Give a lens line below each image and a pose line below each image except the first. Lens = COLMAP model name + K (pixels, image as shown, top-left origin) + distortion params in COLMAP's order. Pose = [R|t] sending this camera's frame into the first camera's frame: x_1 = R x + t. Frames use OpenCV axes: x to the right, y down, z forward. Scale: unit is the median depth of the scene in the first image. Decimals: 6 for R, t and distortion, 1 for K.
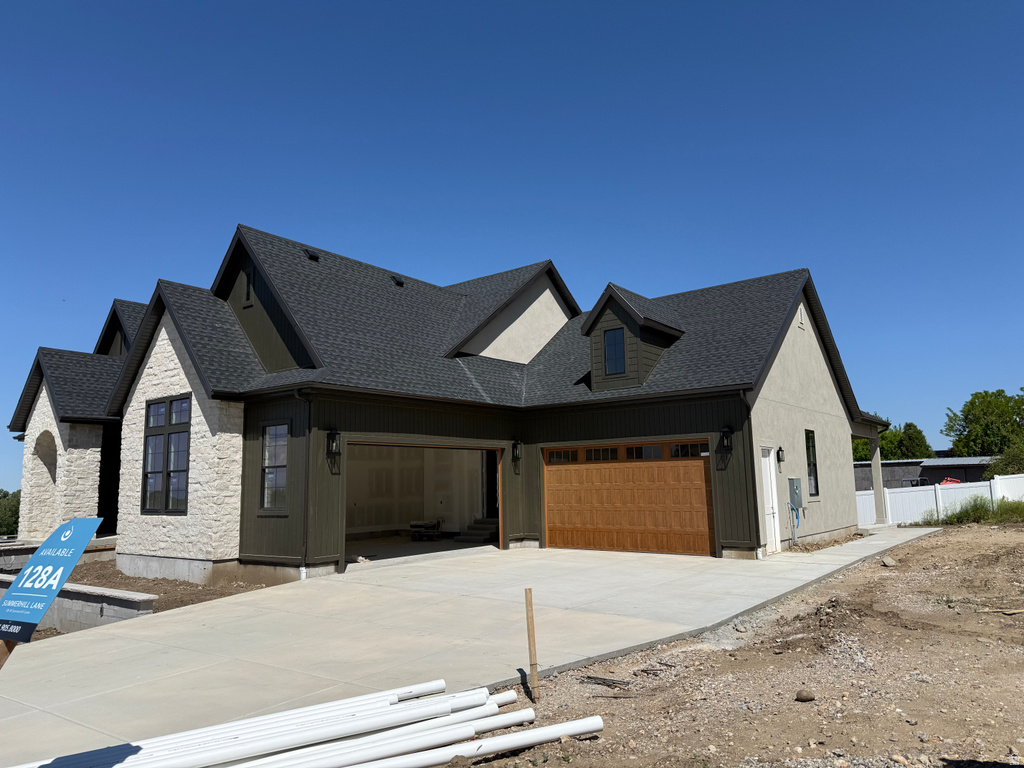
lens RADIAL K [[720.4, 0, 509.3], [0, 720.4, 389.7], [0, 0, 1]] dist [0.132559, -0.191508]
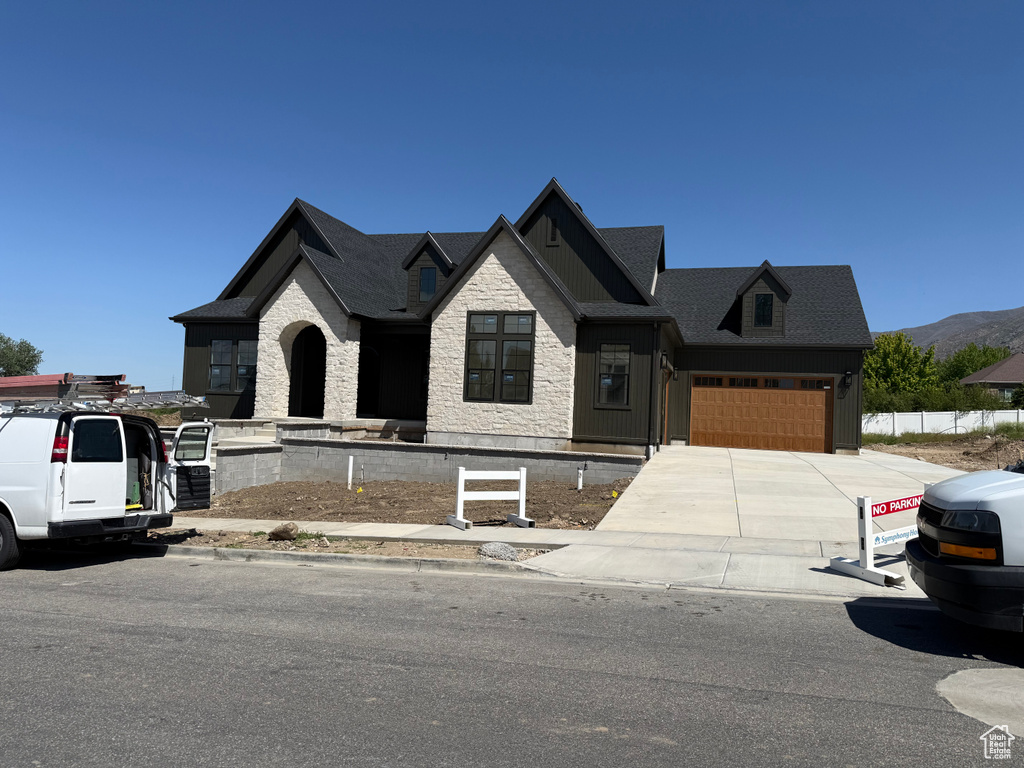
lens RADIAL K [[720.4, 0, 509.3], [0, 720.4, 389.7], [0, 0, 1]] dist [0.132559, -0.191508]
pose [[0.923483, 0.071974, 0.376826, -0.890896], [-0.110977, 0.990367, 0.082809, 0.038714], [-0.367236, -0.118292, 0.922575, -0.162619]]
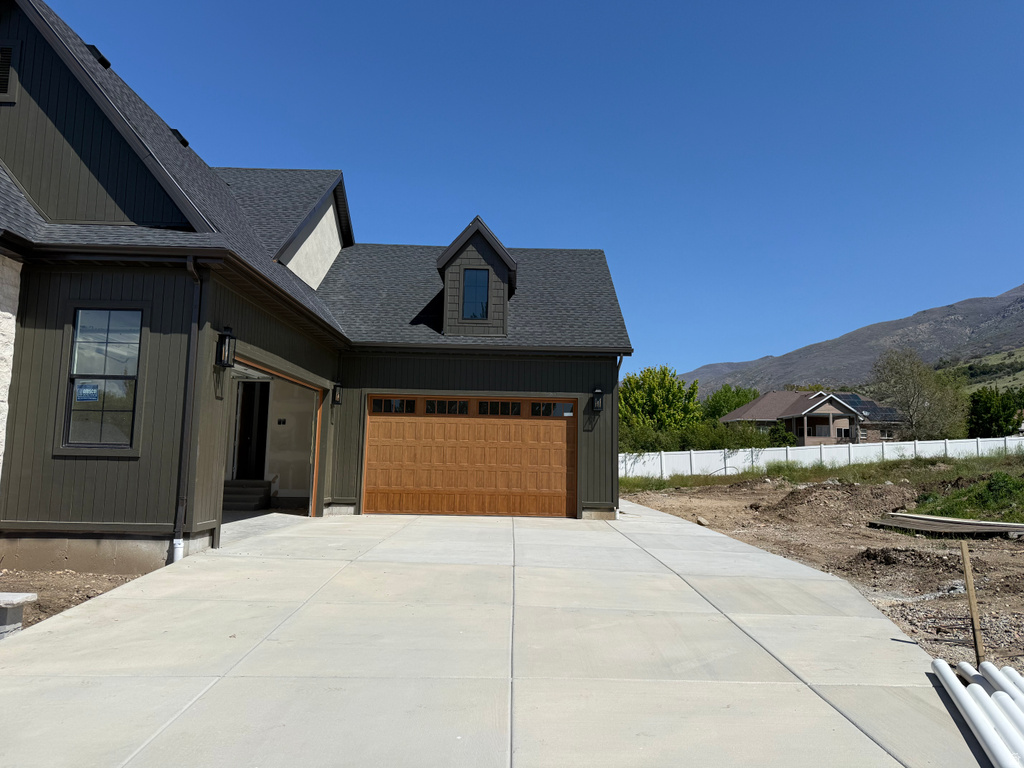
lens RADIAL K [[720.4, 0, 509.3], [0, 720.4, 389.7], [0, 0, 1]] dist [0.132559, -0.191508]
pose [[0.785597, 0.099769, 0.610642, -0.376346], [-0.118288, 0.992928, -0.010050, 0.072673], [-0.607327, -0.064337, 0.791843, 0.275574]]
